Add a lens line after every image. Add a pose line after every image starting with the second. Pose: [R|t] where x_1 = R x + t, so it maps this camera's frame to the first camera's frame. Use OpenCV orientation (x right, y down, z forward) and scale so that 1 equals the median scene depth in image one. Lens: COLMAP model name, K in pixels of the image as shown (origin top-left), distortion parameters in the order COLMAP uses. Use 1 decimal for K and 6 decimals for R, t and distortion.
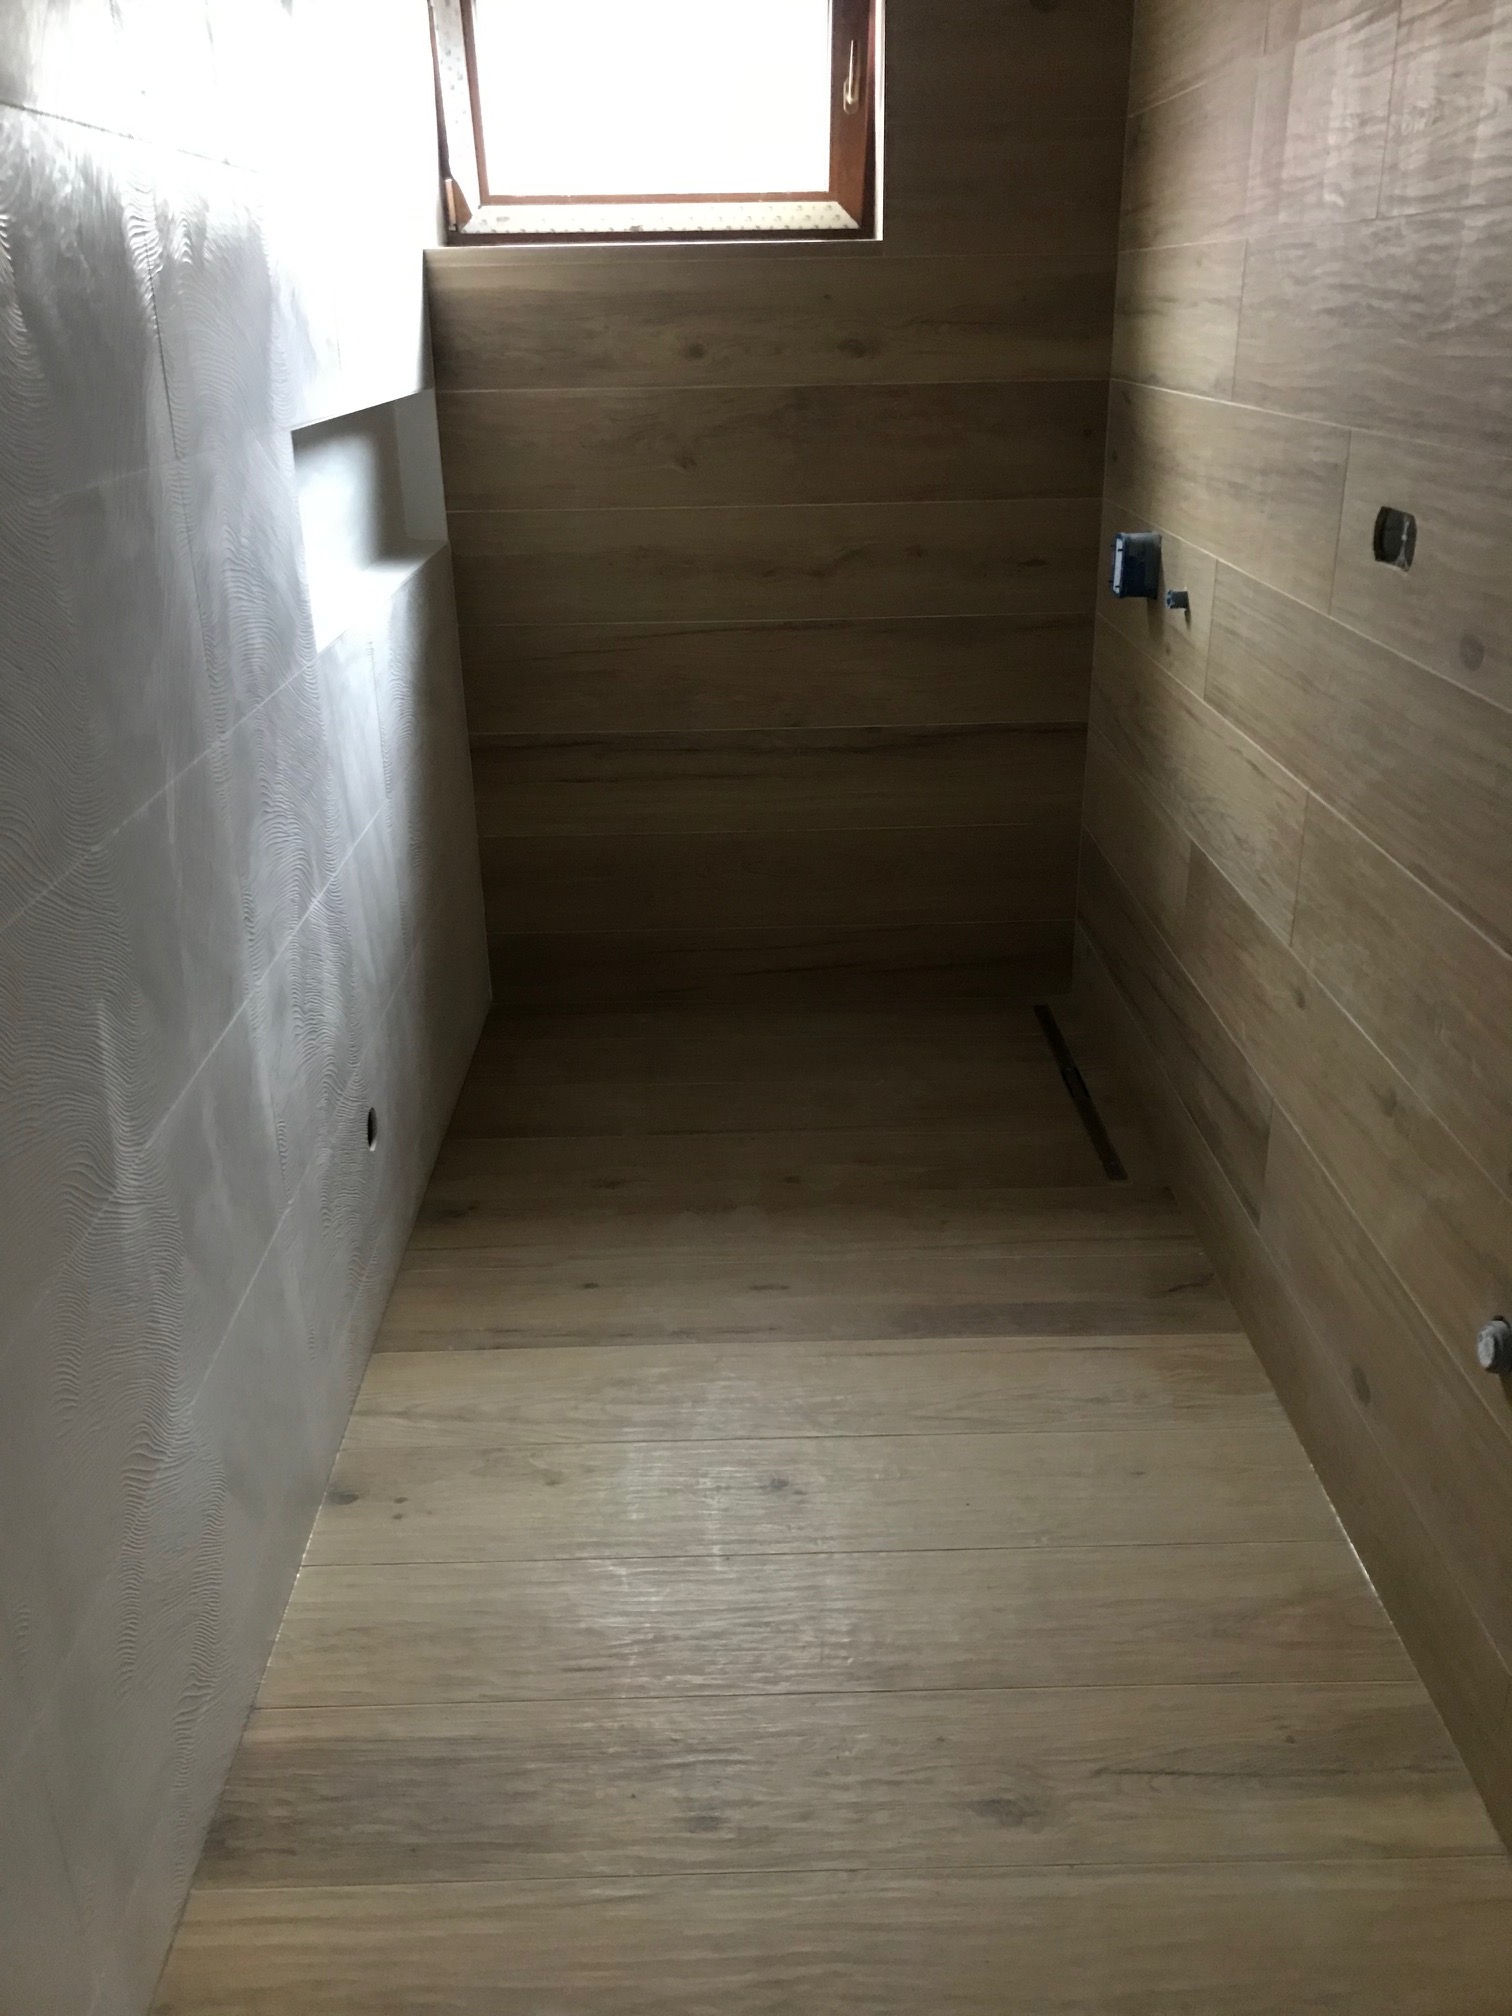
lens RADIAL K [[1665.7, 0, 756.0], [0, 1665.7, 1008.0], [0, 0, 1]] dist [0.121638, -0.143883]
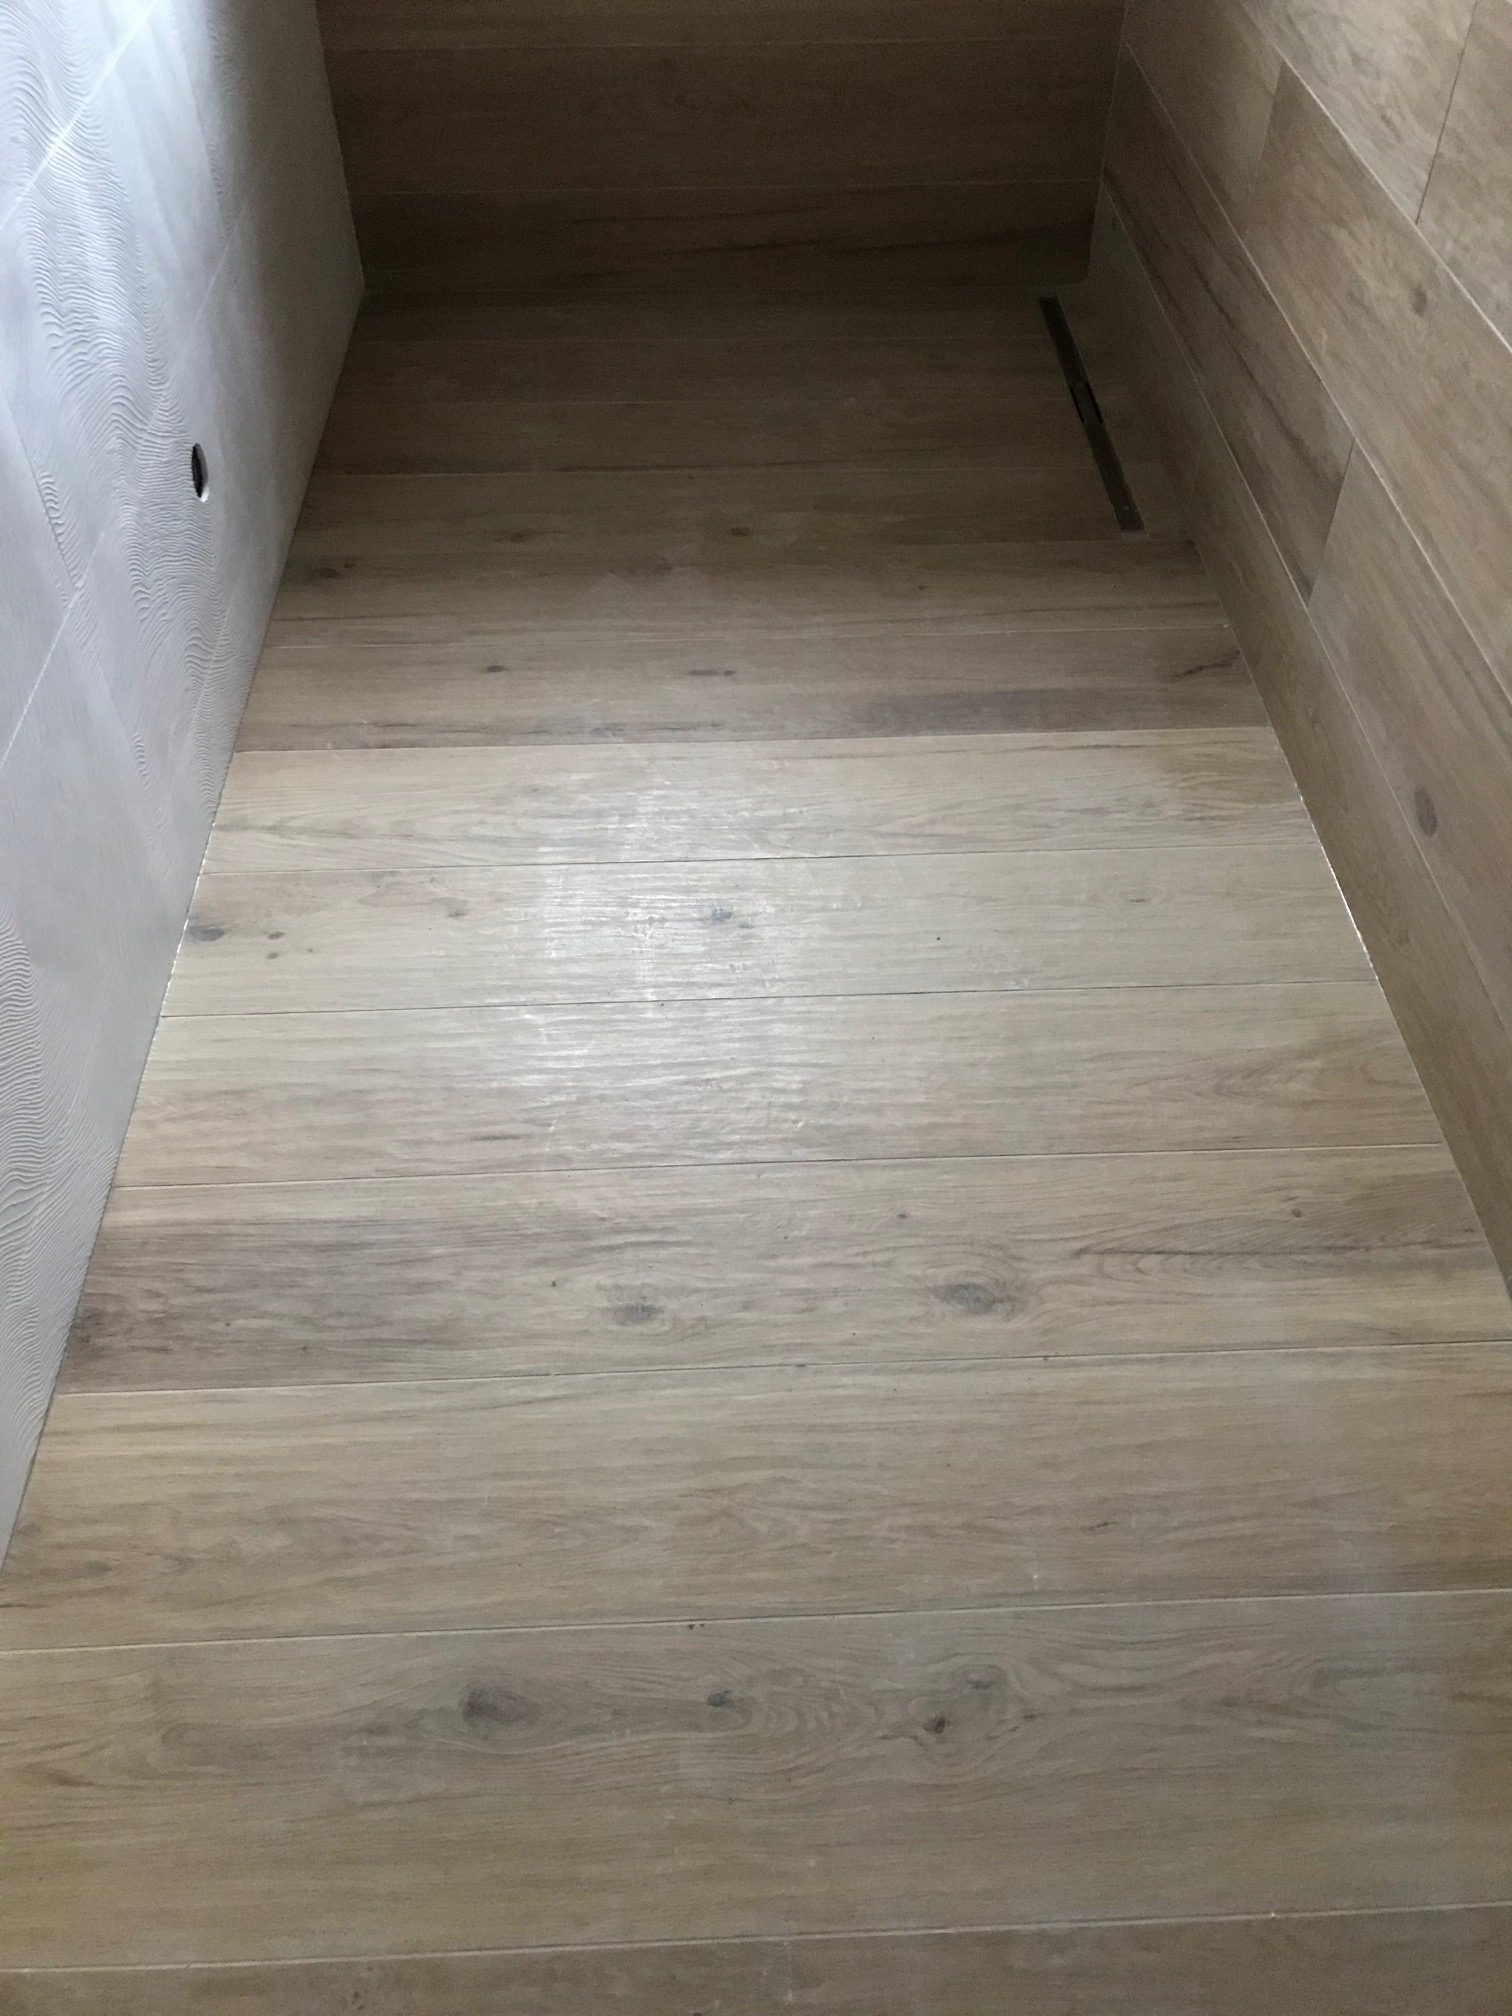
lens RADIAL K [[1697.0, 0, 755.1], [0, 1697.0, 1001.2], [0, 0, 1]] dist [0.055094, -0.059043]
pose [[0.999593, -0.005755, 0.027950, 0.006623], [-0.005482, 0.922477, 0.386012, -0.011071], [-0.028005, -0.386008, 0.922070, 0.190863]]
